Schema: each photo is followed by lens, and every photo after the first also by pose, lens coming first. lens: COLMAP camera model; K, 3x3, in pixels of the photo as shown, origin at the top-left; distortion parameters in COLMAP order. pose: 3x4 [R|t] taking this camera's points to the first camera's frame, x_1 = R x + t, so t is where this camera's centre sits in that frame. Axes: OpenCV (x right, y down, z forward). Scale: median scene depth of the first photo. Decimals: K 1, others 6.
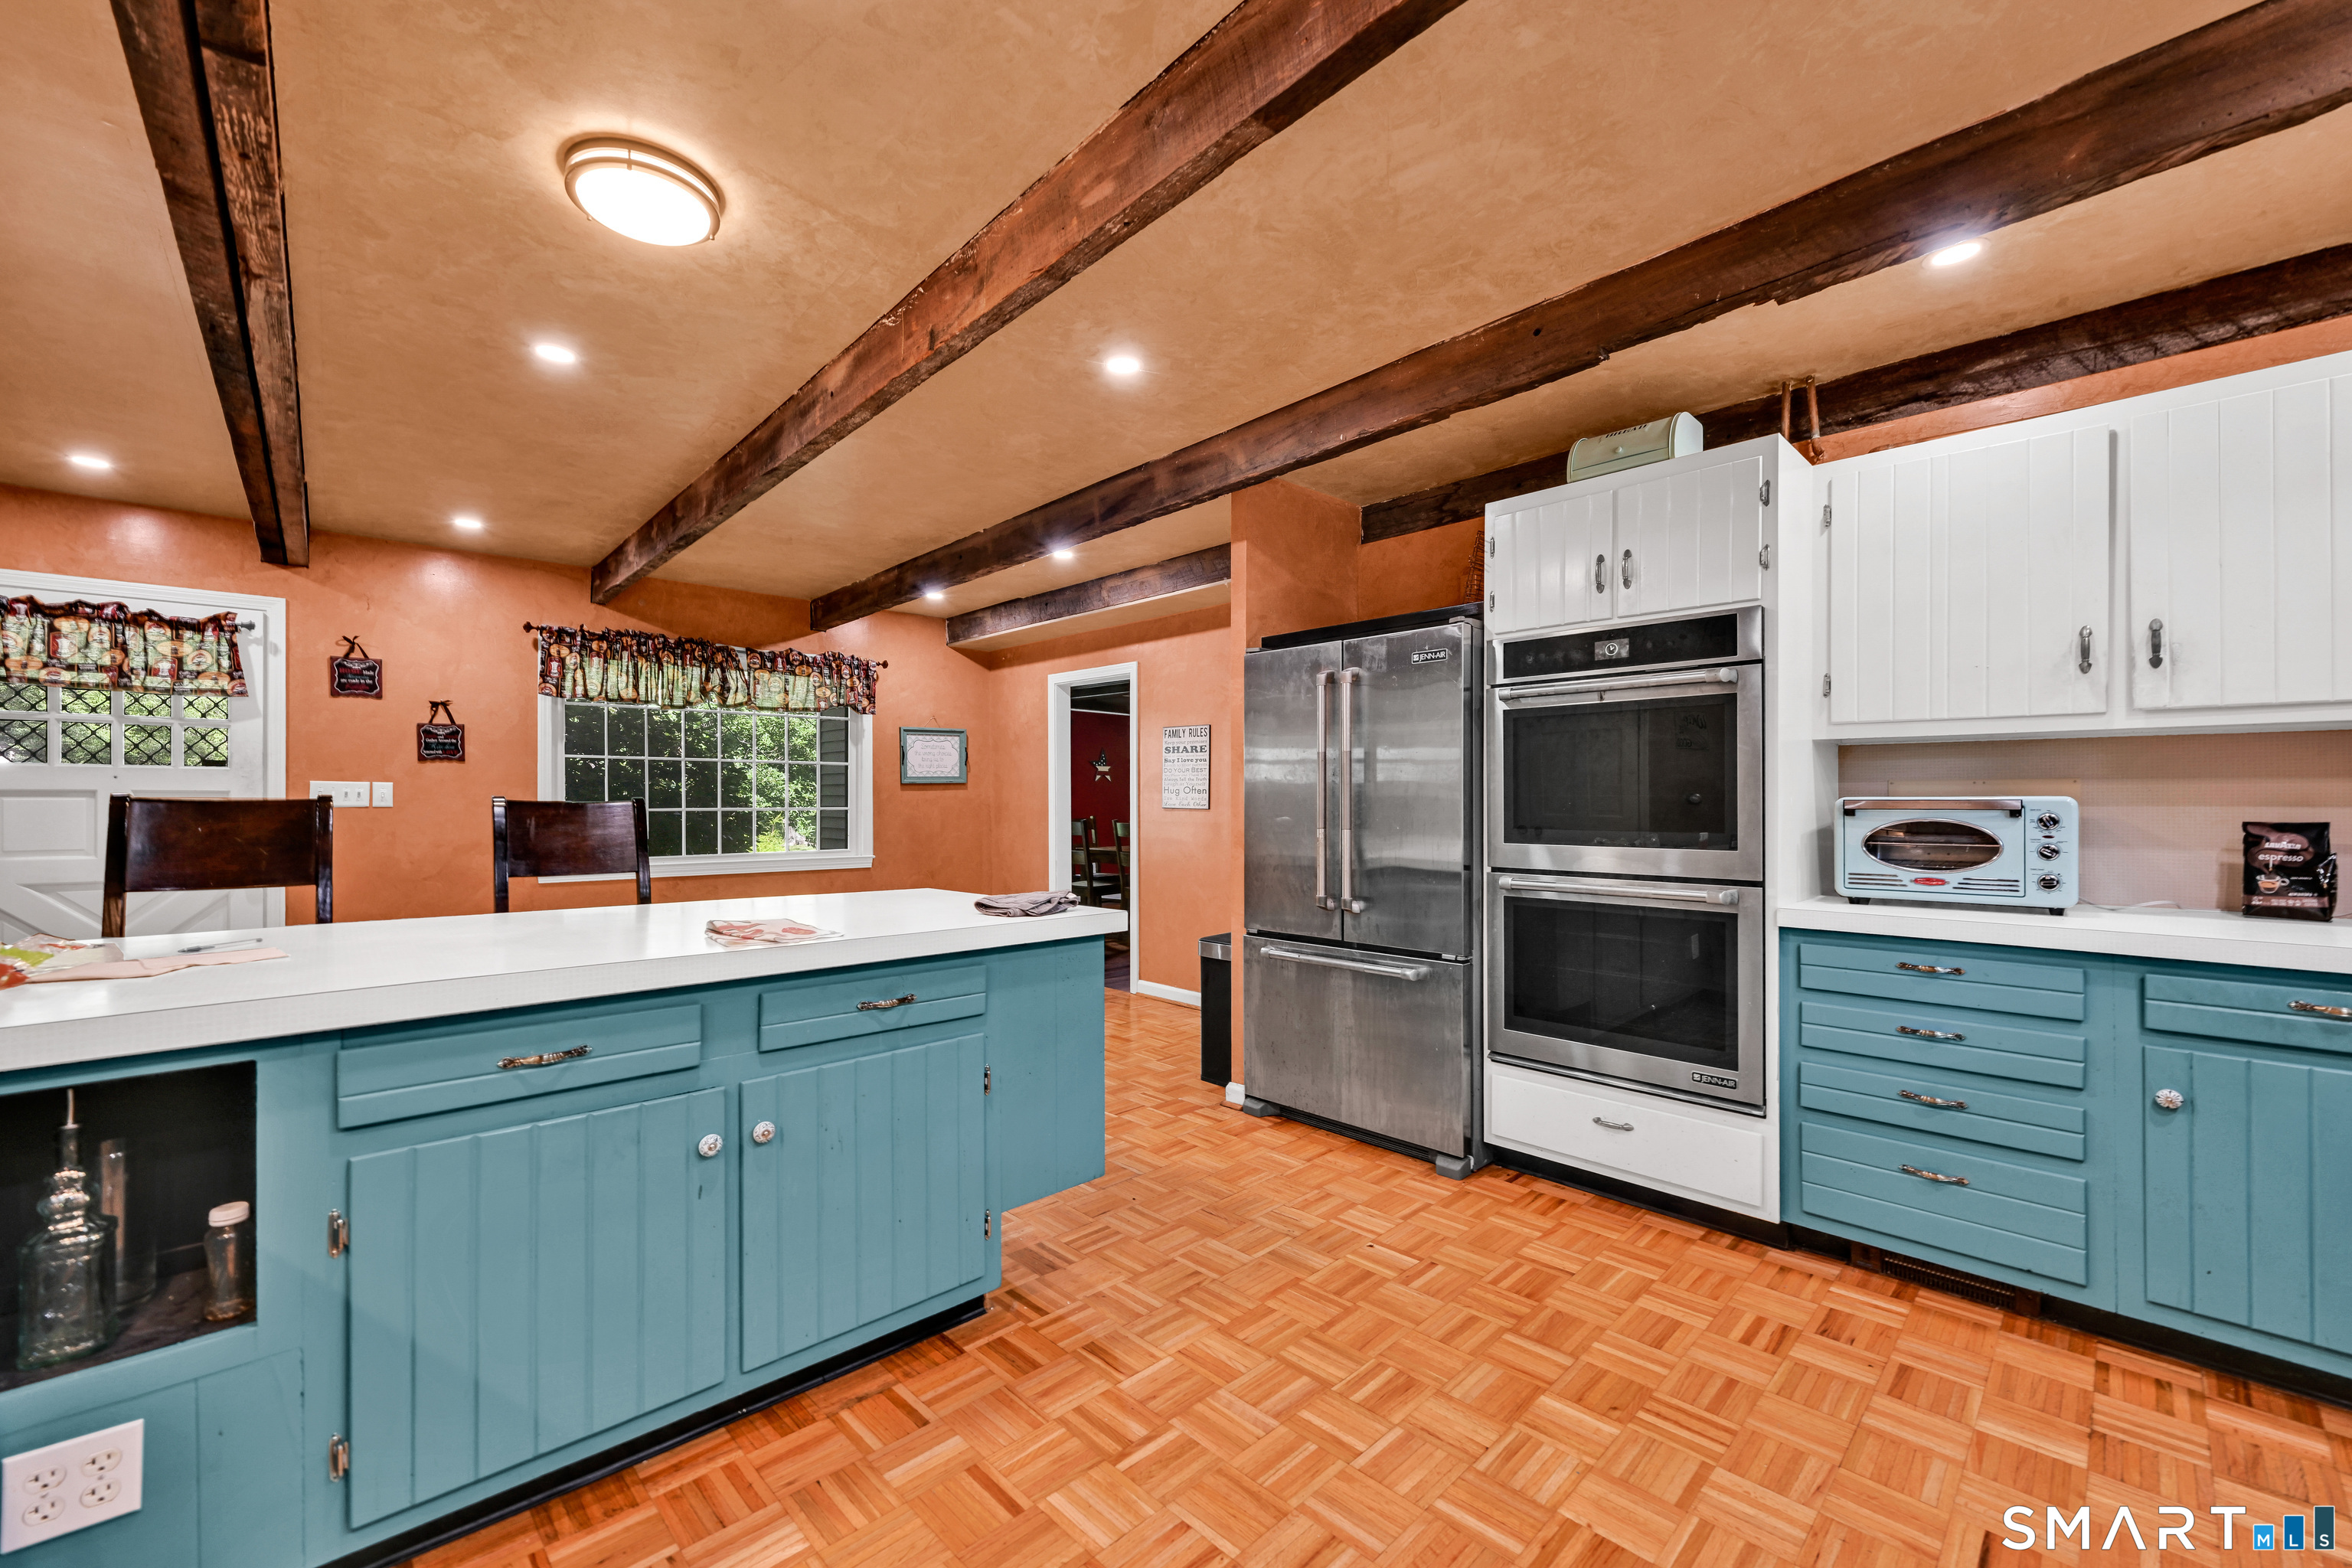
lens RADIAL K [[941.8, 0, 1177.3], [0, 941.8, 791.3], [0, 0, 1]] dist [-0.000903, -0.000317]
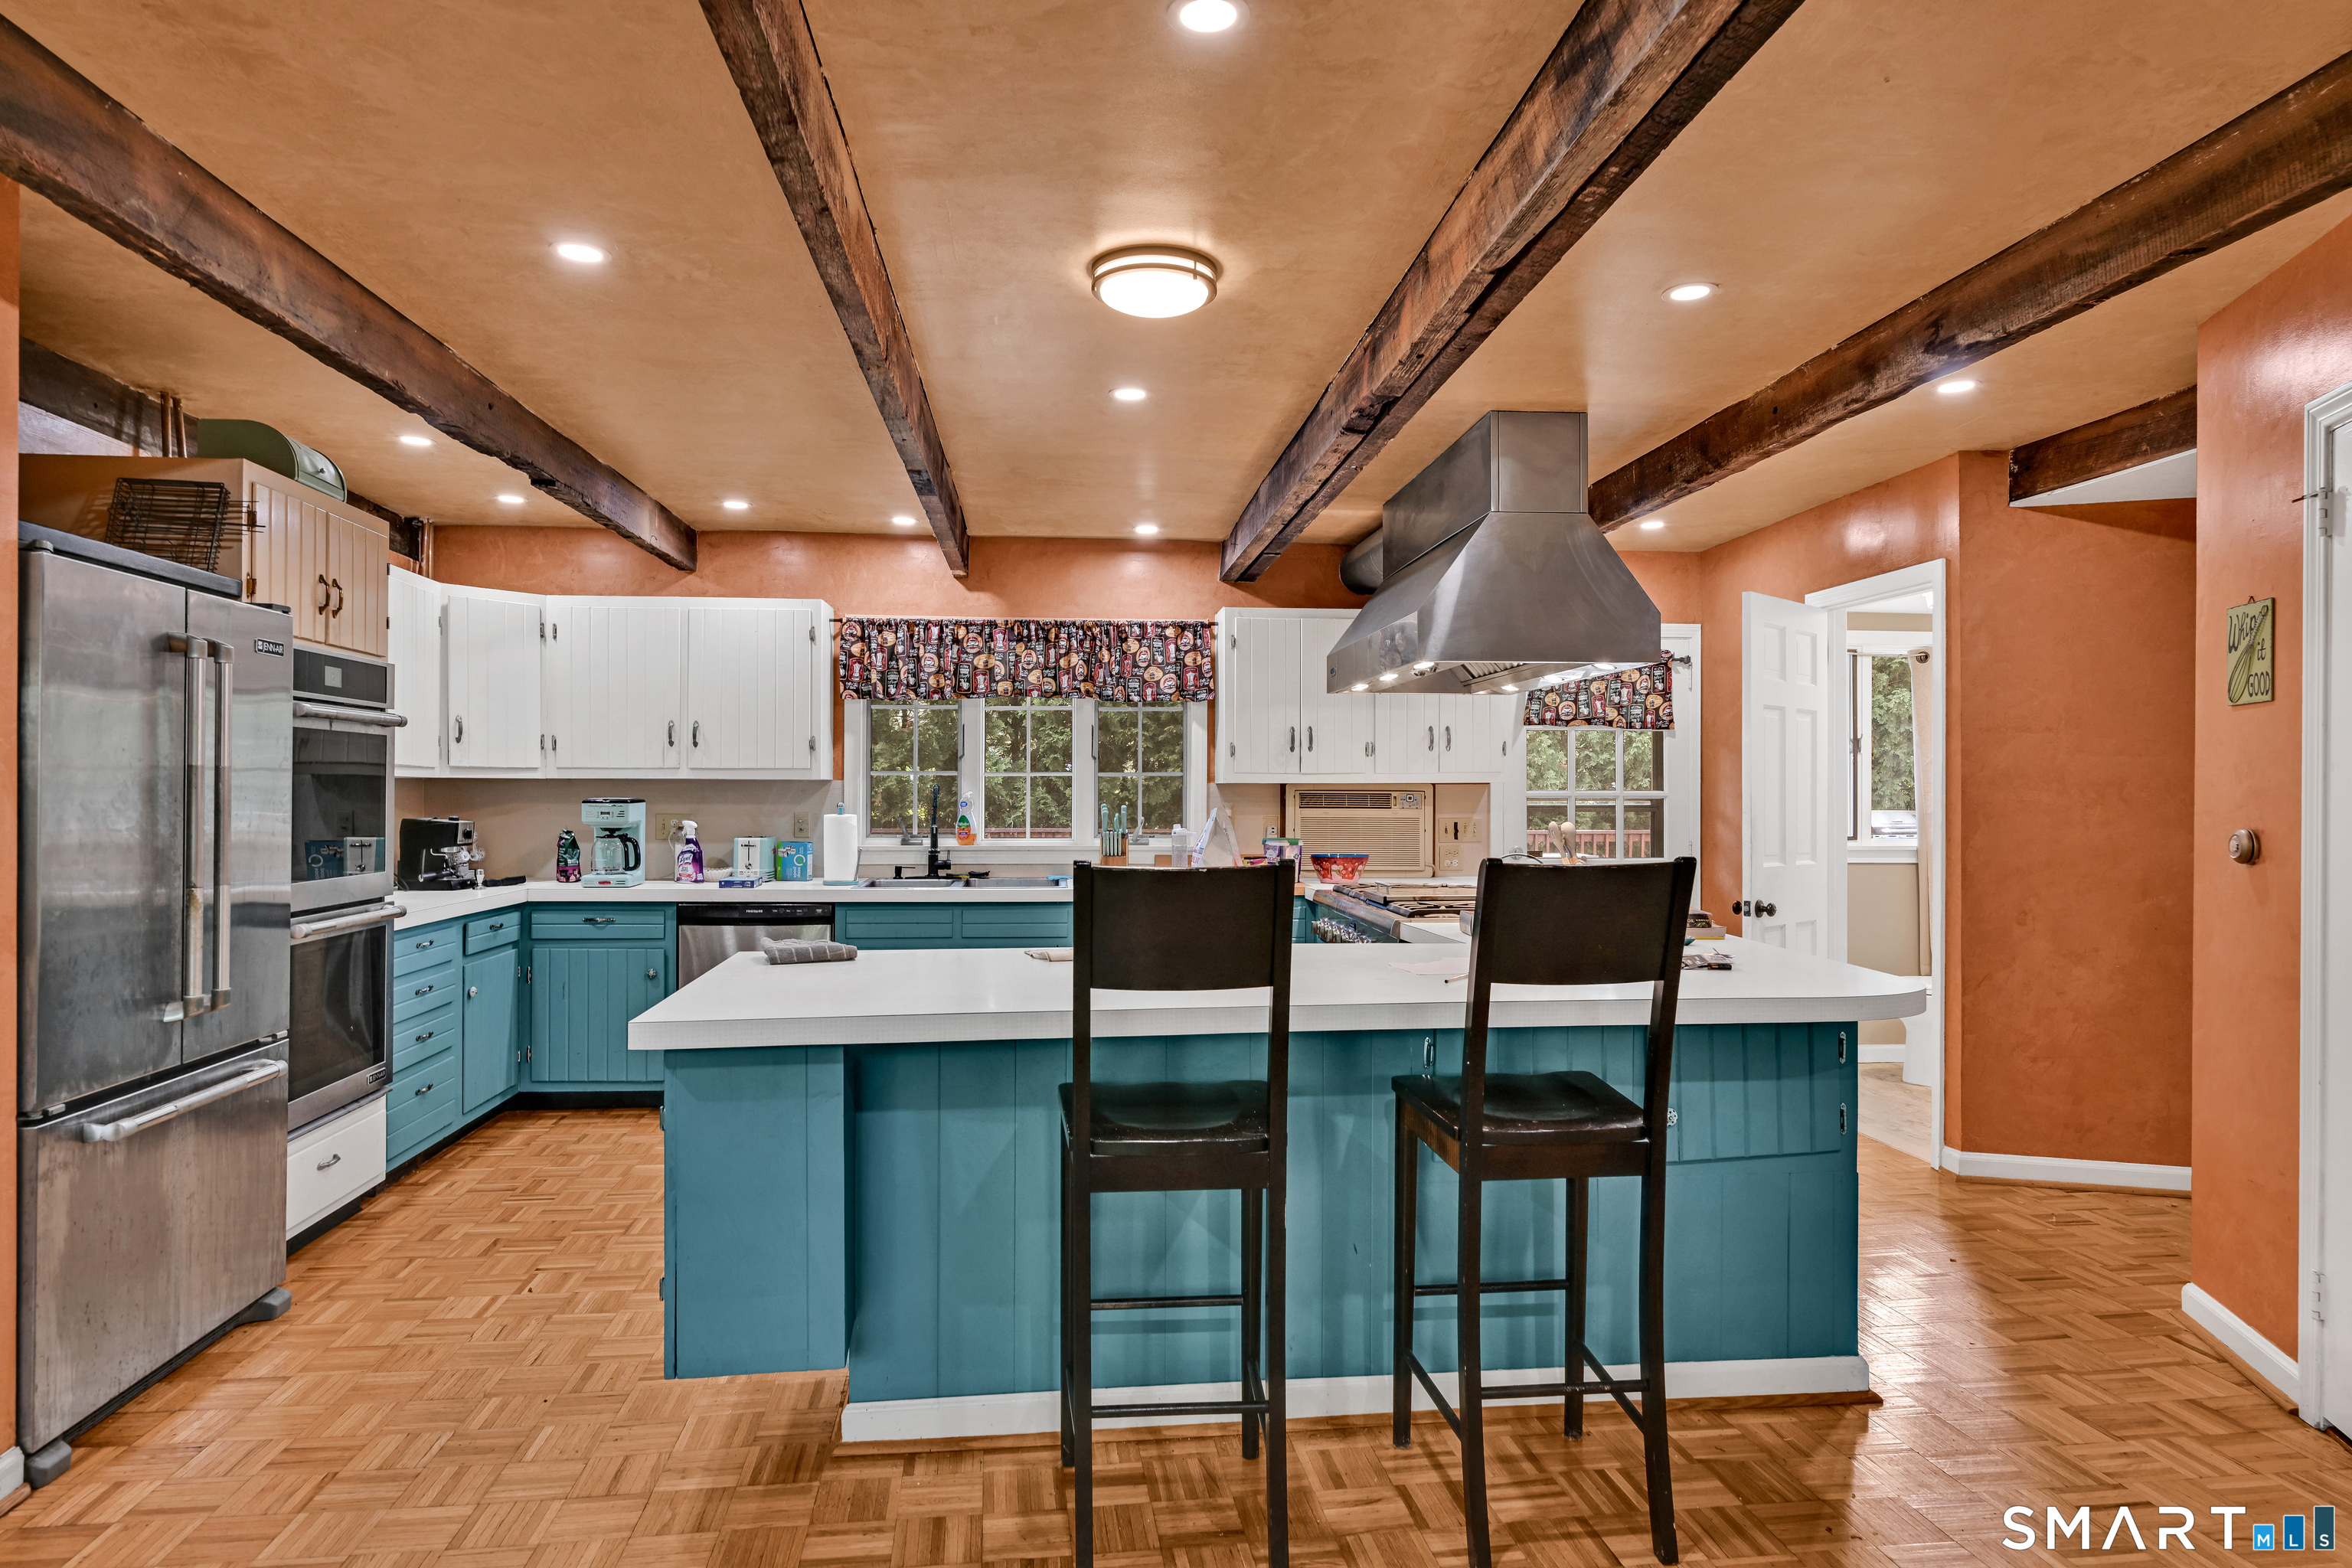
lens RADIAL K [[1317.5, 0, 1159.2], [0, 1317.5, 782.8], [0, 0, 1]] dist [-0.000408, 0.001535]
pose [[-0.785515, 0.004512, 0.618827, -1.058696], [-0.004471, 0.999906, -0.012965, -0.026178], [-0.618827, -0.012951, -0.785421, 1.540164]]
